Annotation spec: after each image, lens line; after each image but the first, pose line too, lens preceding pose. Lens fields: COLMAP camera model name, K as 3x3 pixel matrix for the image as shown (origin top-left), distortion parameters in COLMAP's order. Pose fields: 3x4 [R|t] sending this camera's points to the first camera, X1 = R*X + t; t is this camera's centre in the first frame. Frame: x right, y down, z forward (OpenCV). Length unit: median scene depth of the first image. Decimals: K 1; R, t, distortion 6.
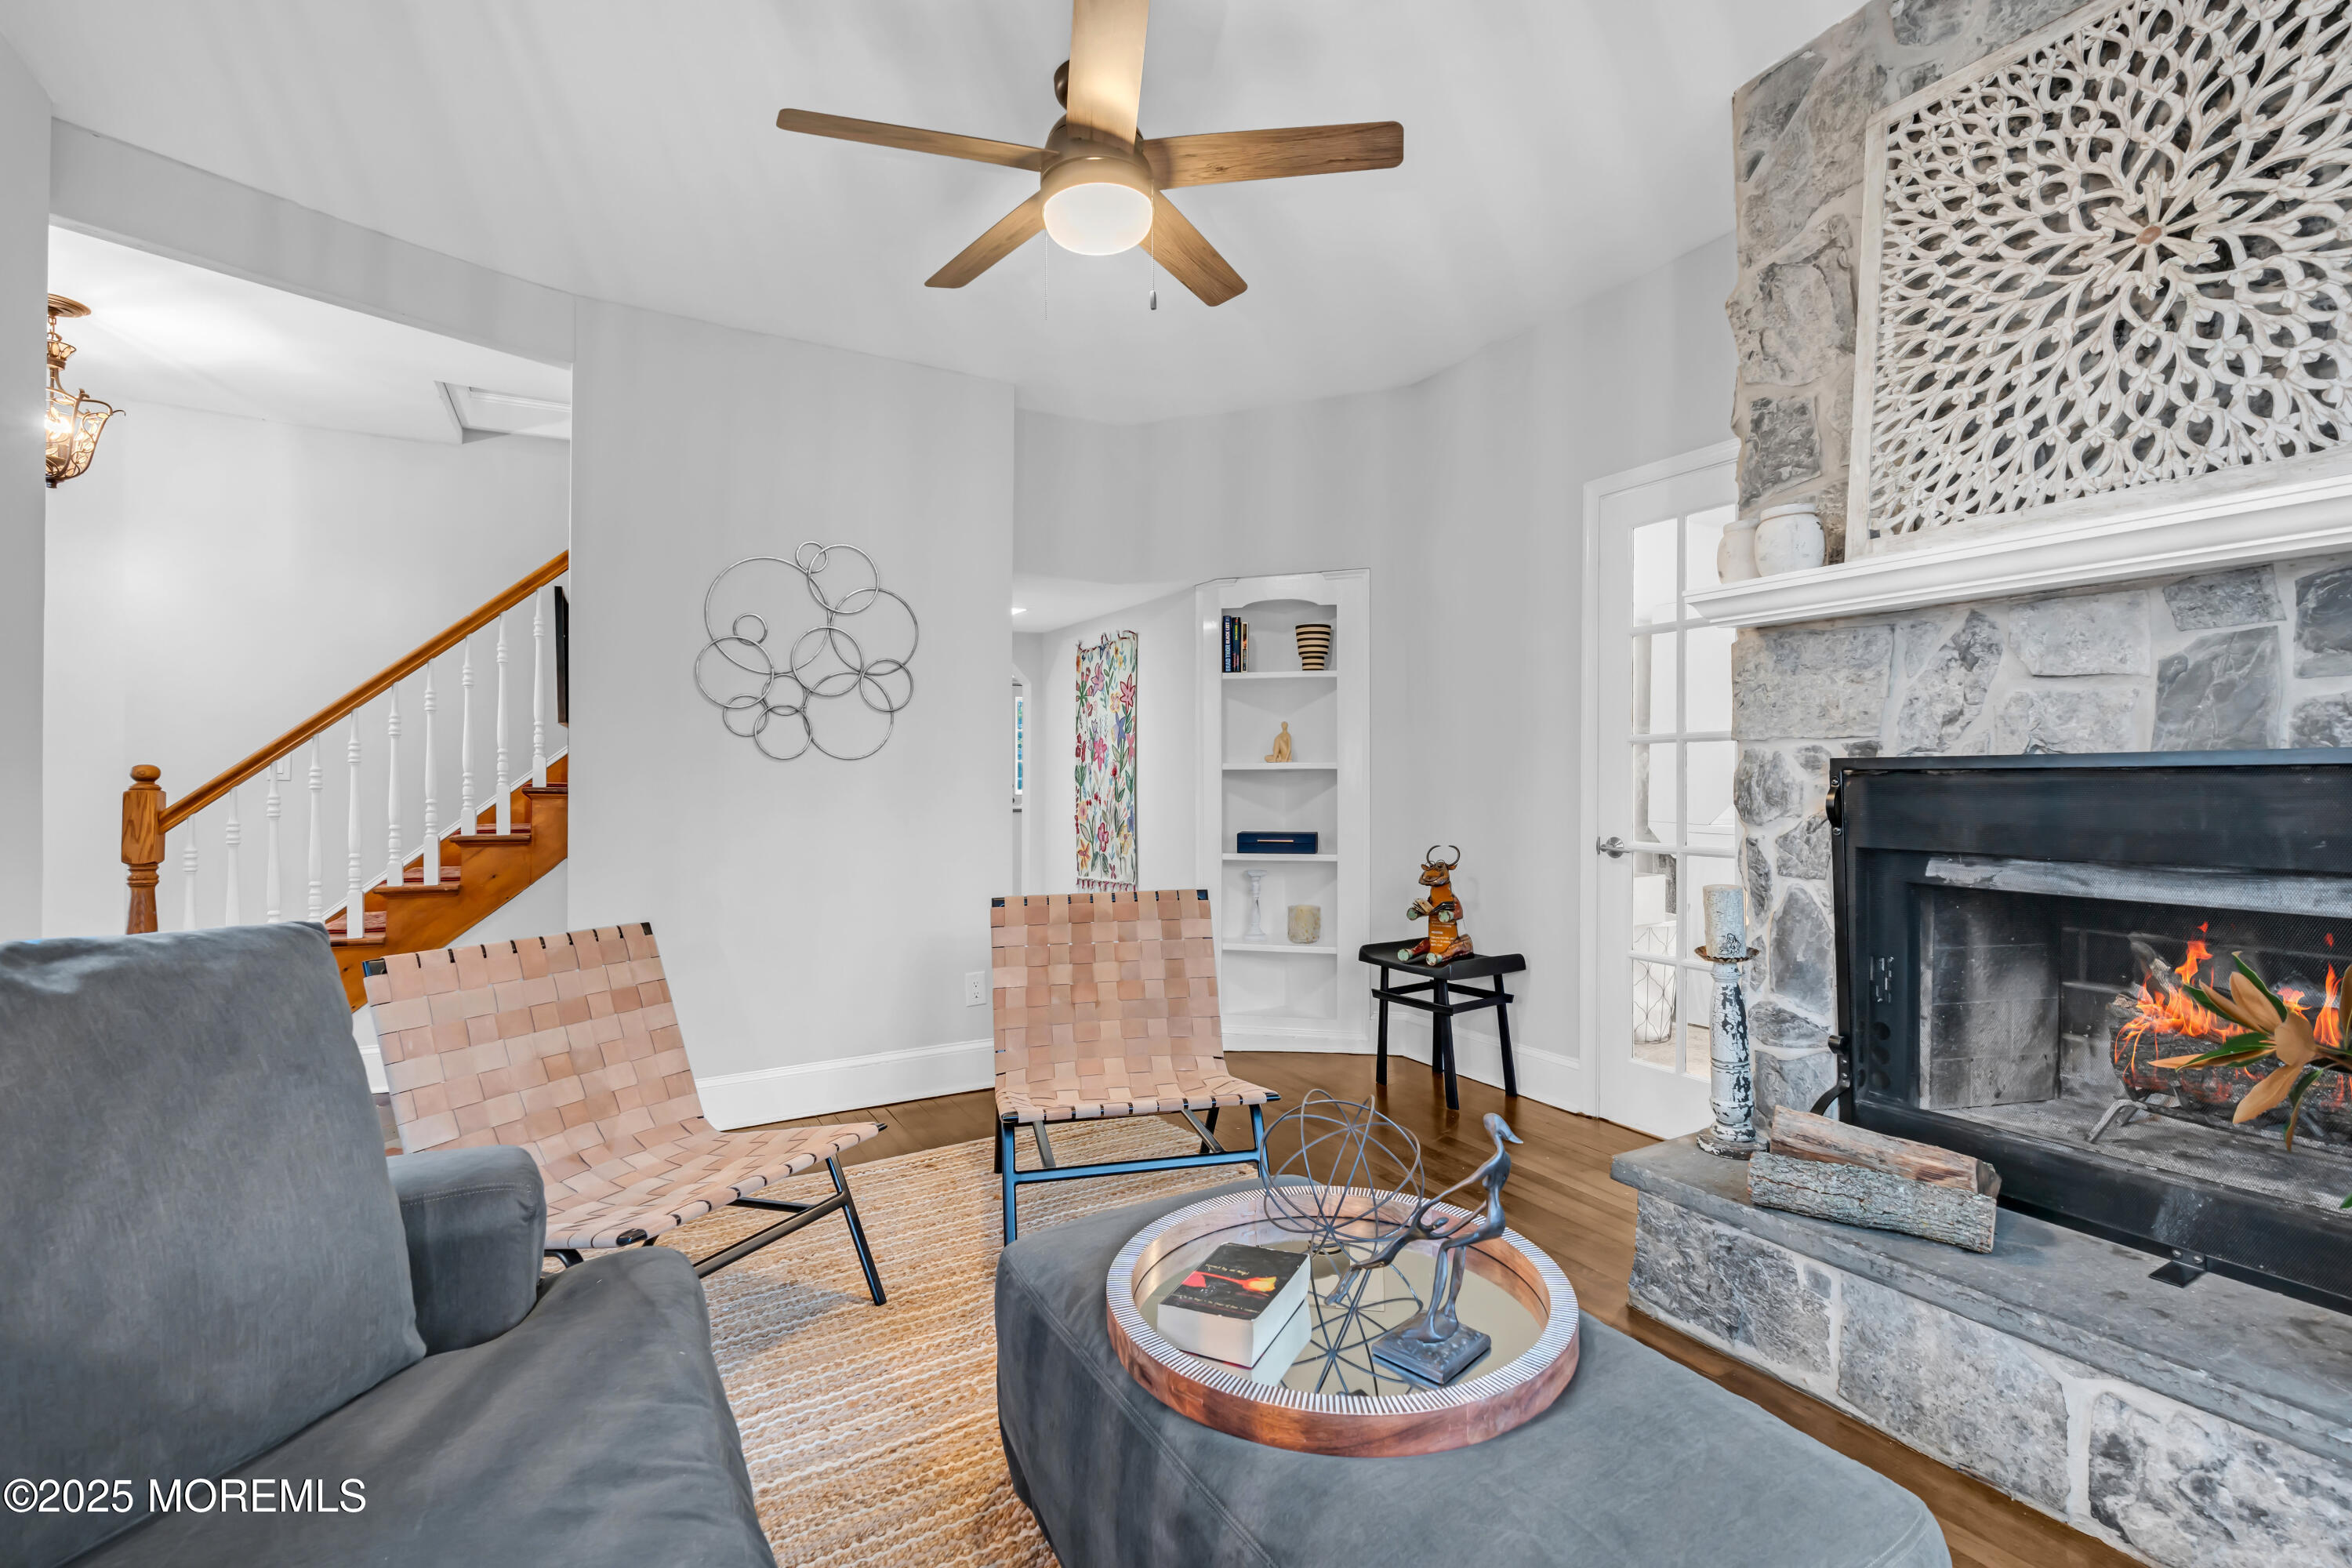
lens RADIAL K [[1077.8, 0, 1175.6], [0, 1077.8, 779.5], [0, 0, 1]] dist [-0.004286, 0.001779]
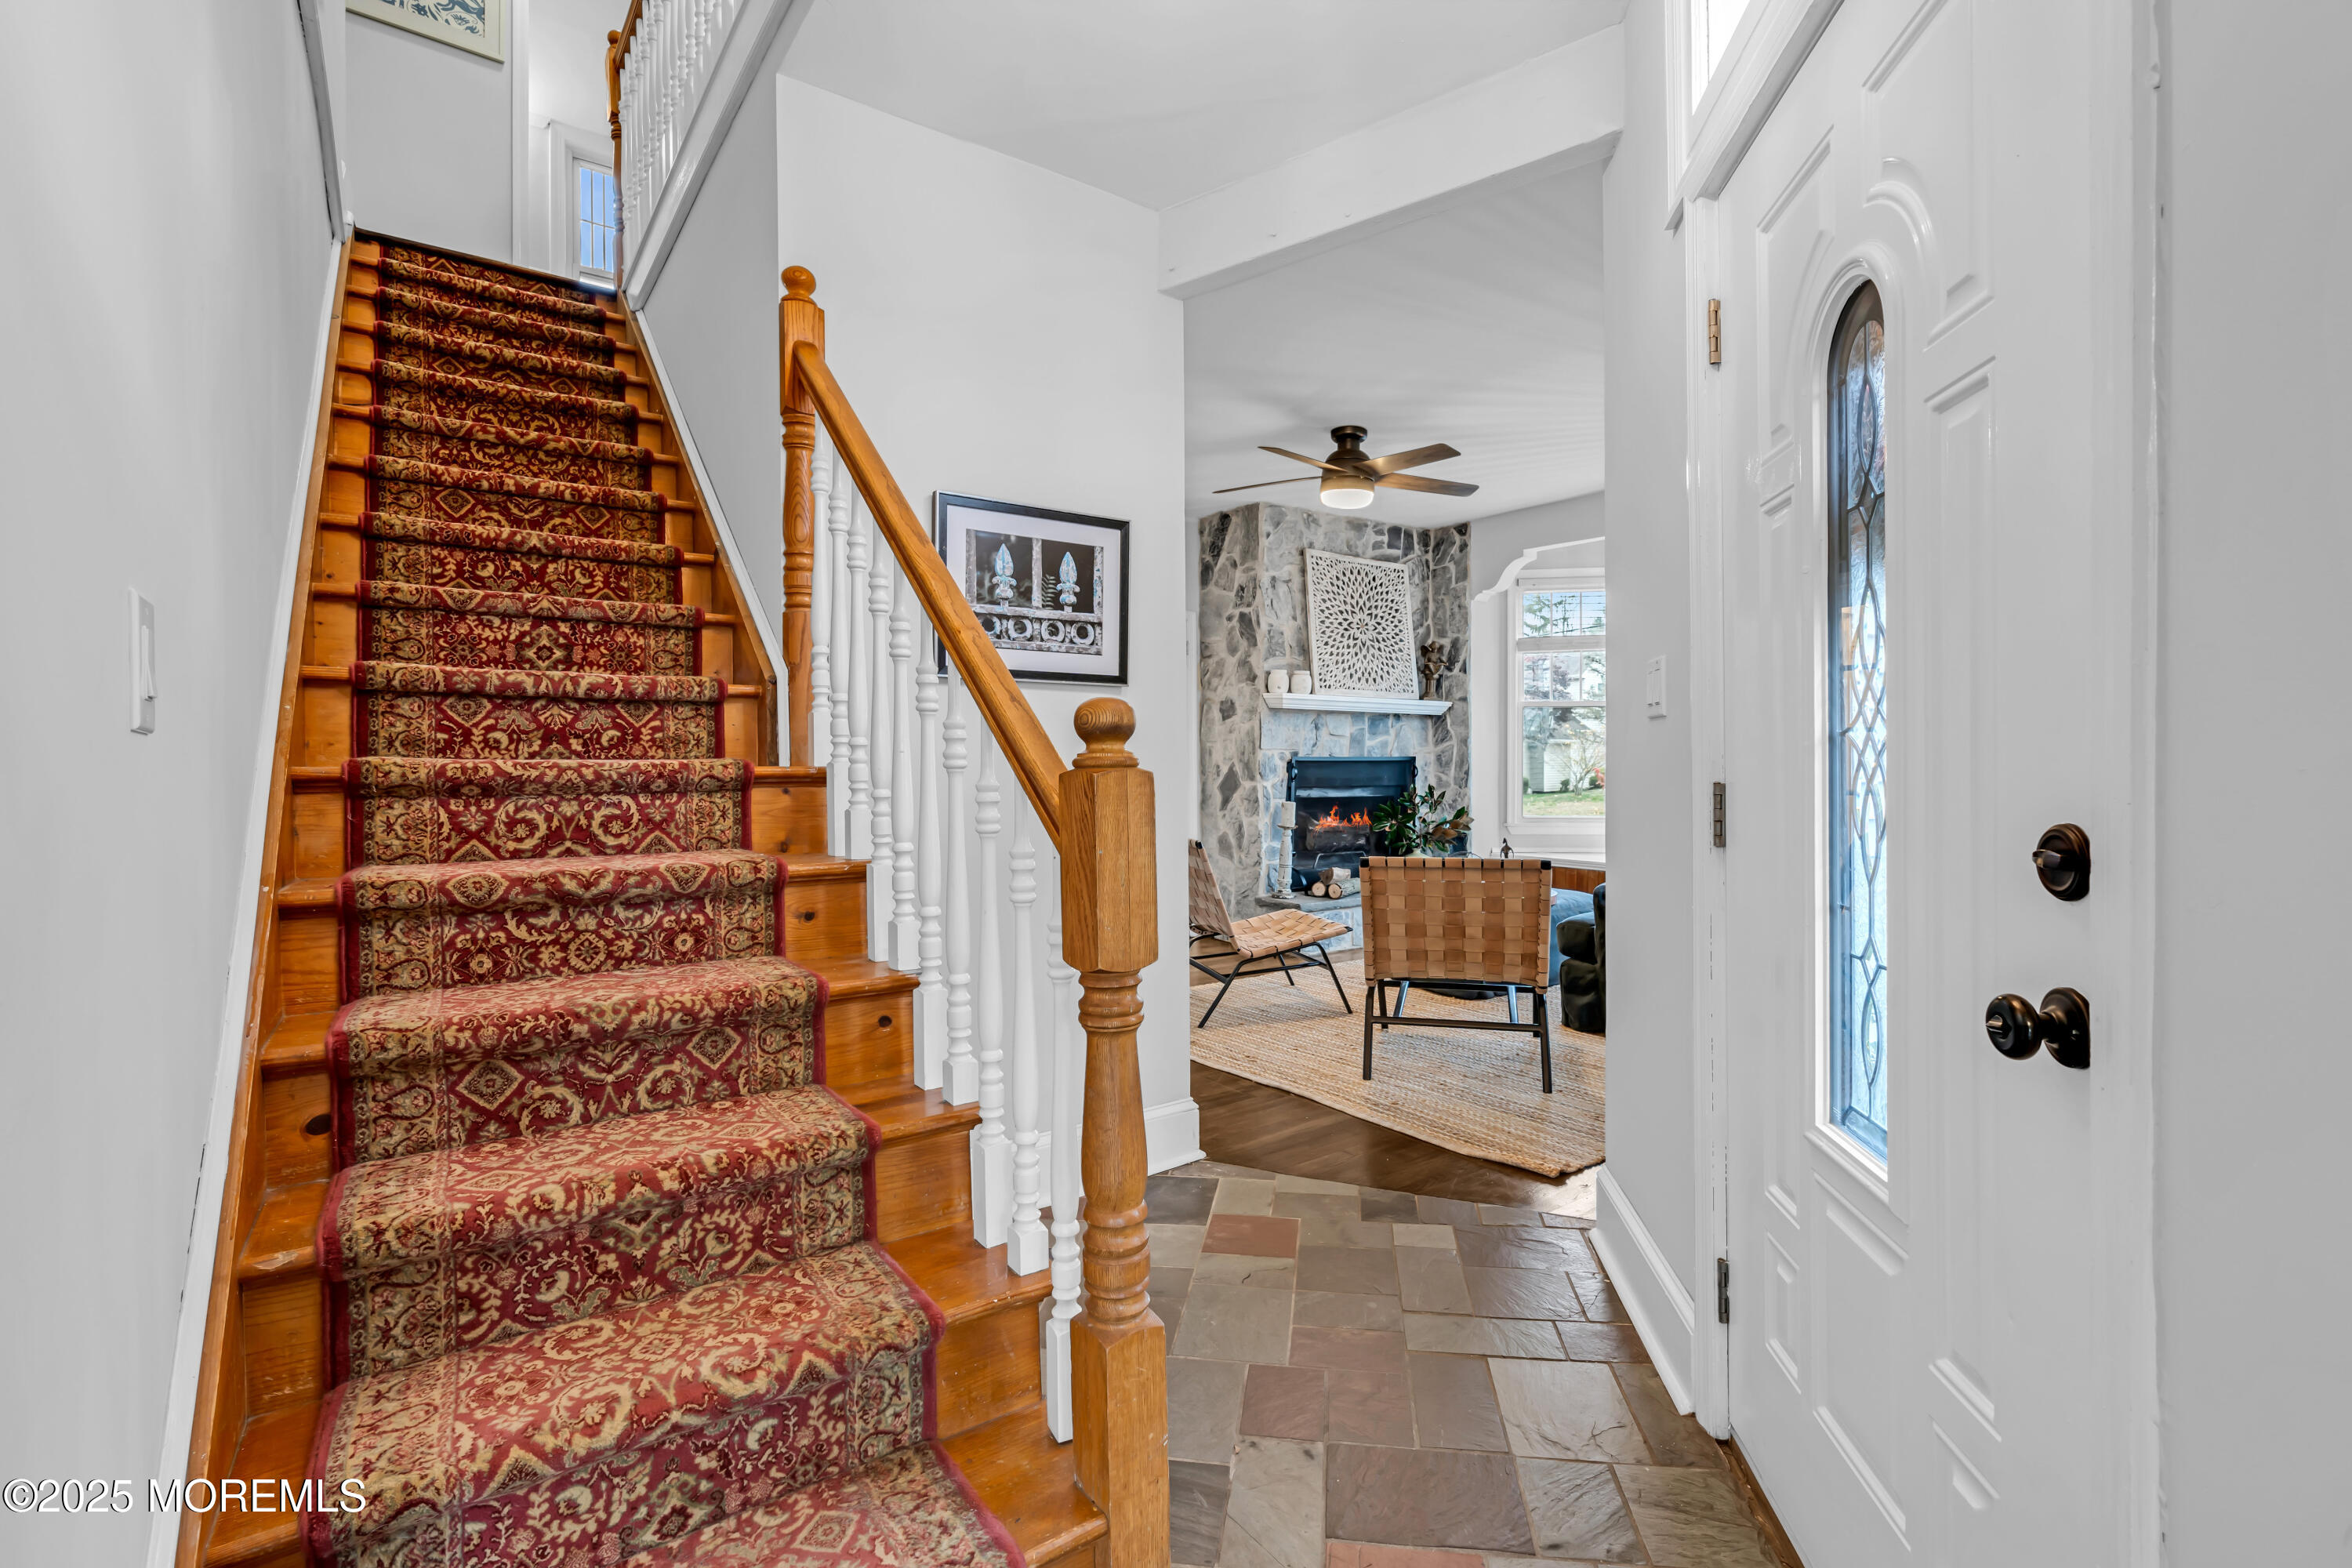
lens RADIAL K [[1077.8, 0, 1174.1], [0, 1077.8, 778.7], [0, 0, 1]] dist [-0.004286, 0.001779]
pose [[-0.135692, -0.004375, 0.990741, -2.512128], [0.000266, 0.999990, 0.004452, 0.028984], [-0.990751, 0.000868, -0.135690, 1.911920]]
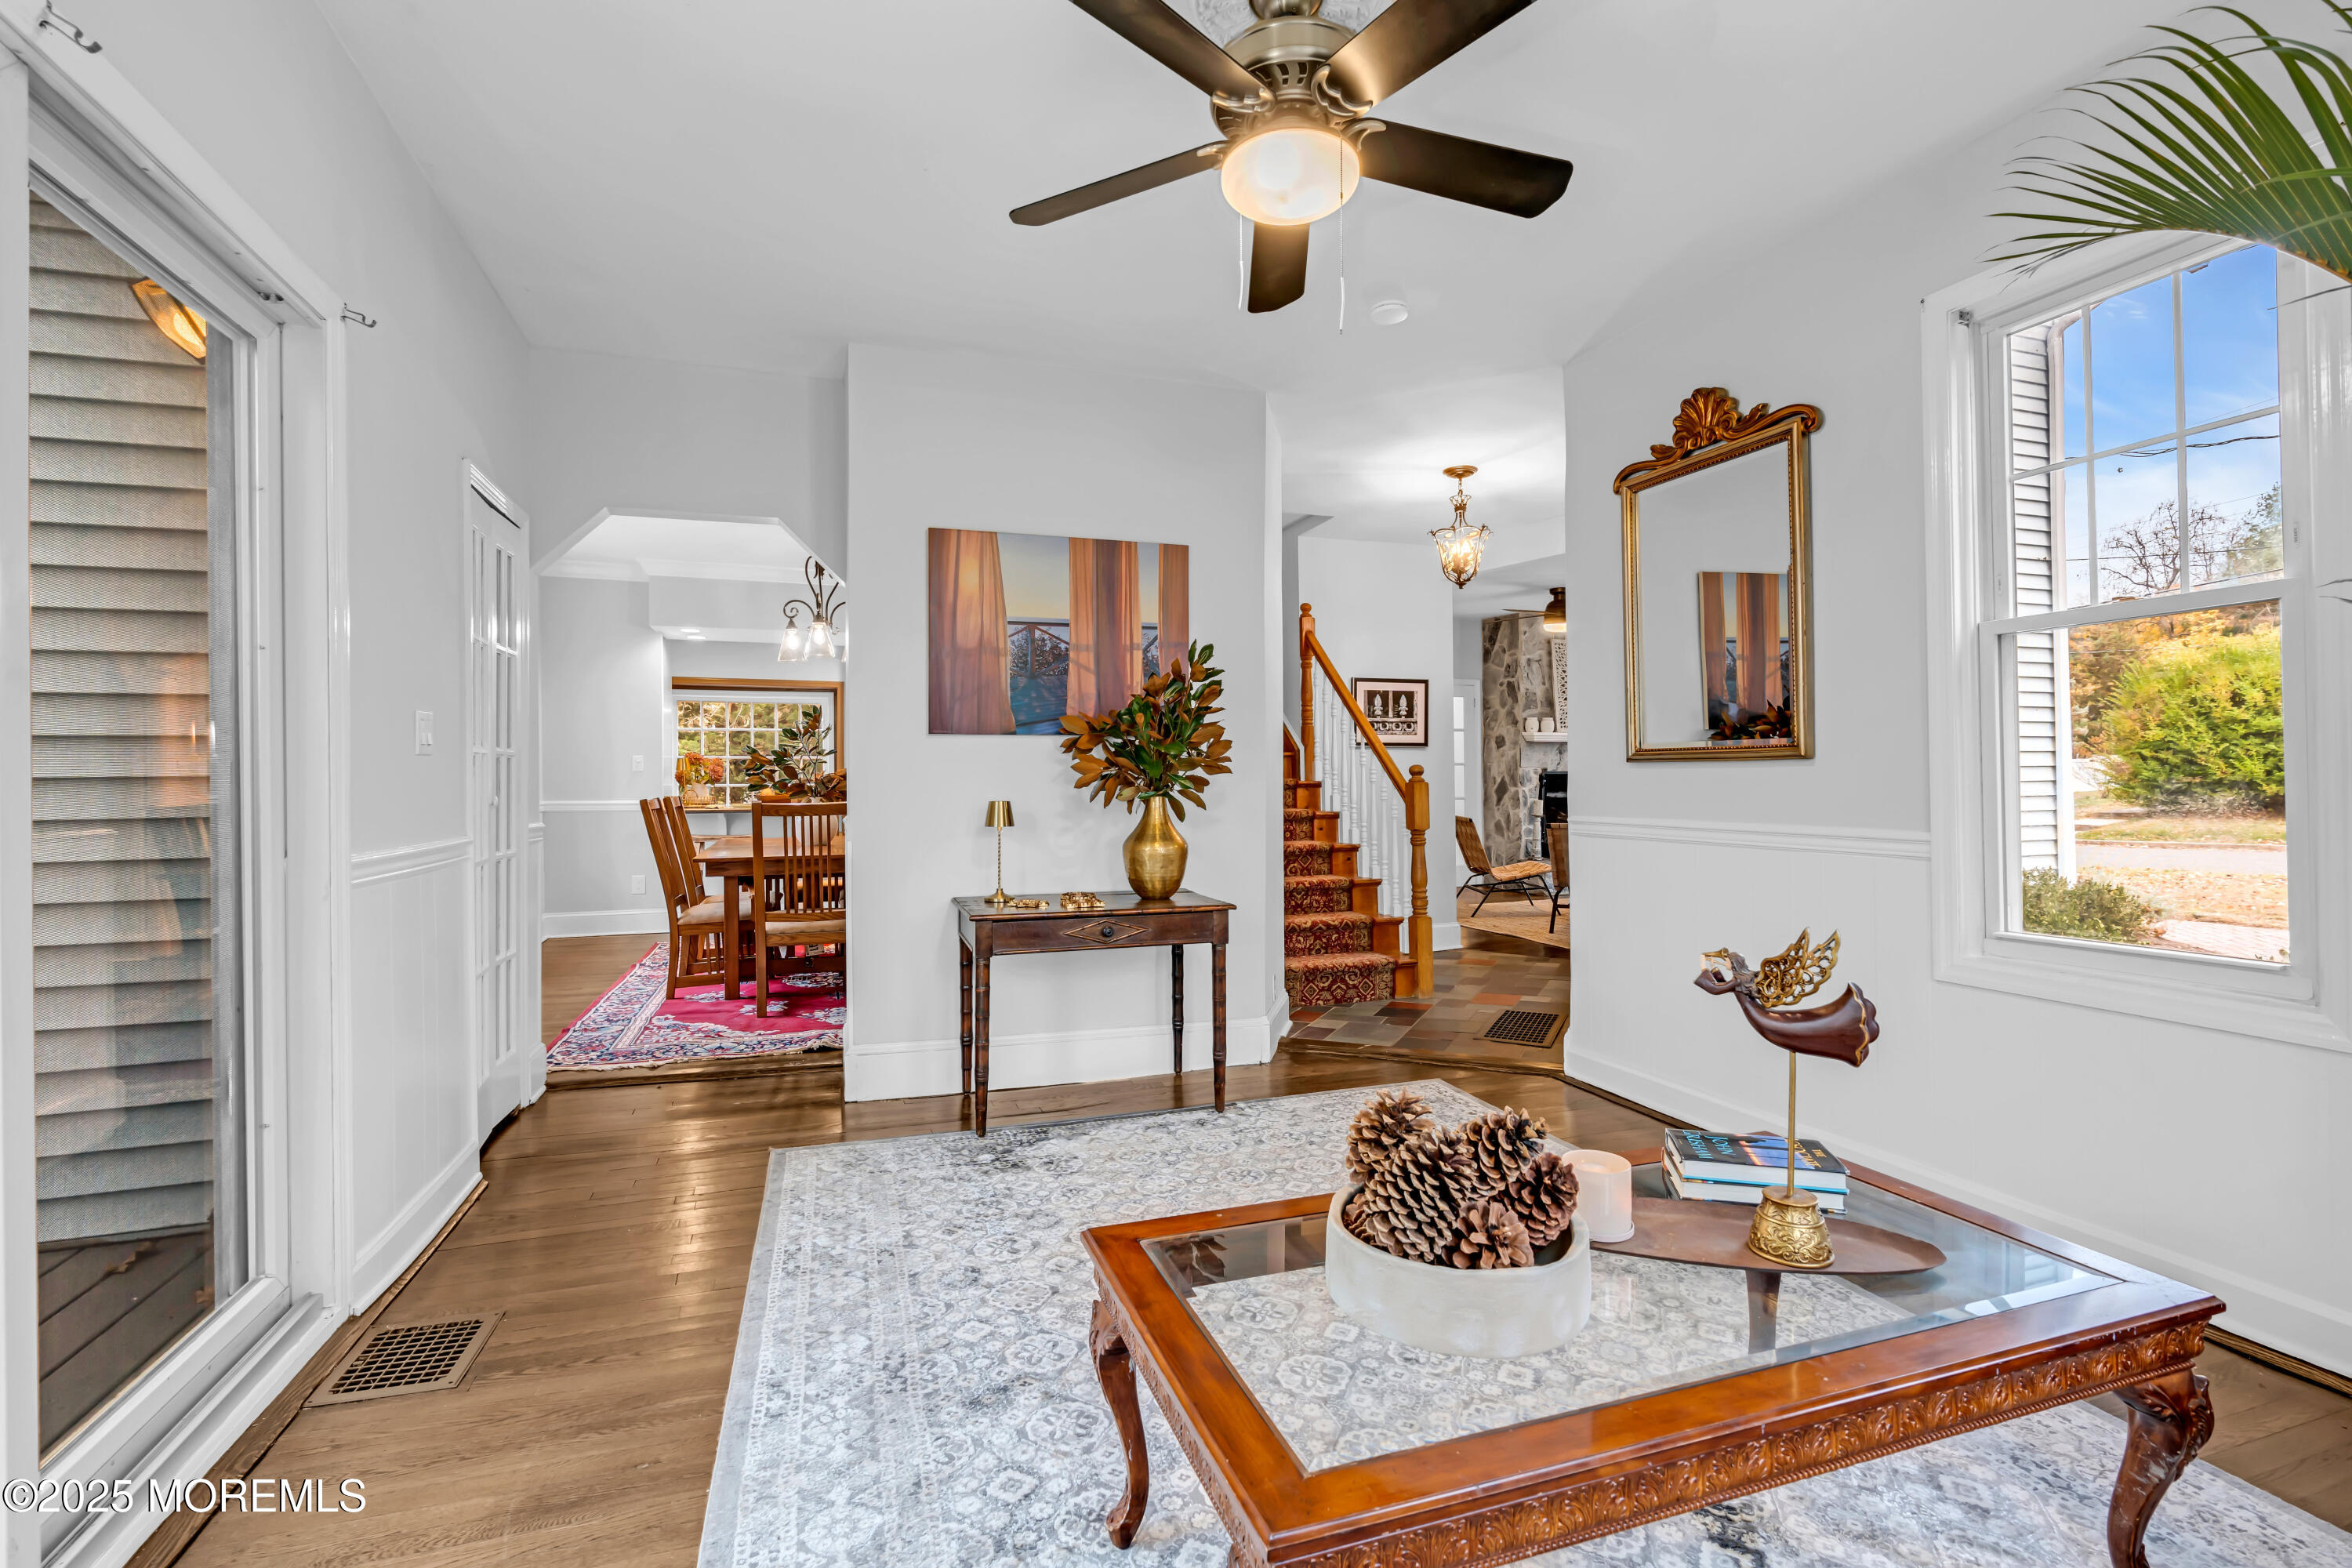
lens RADIAL K [[1077.8, 0, 1180.0], [0, 1077.8, 777.4], [0, 0, 1]] dist [-0.004286, 0.001779]
pose [[0.152055, 0.005365, 0.988358, -4.646838], [0.003233, 0.999977, -0.005925, 0.029676], [-0.988367, 0.004096, 0.152034, 2.041903]]
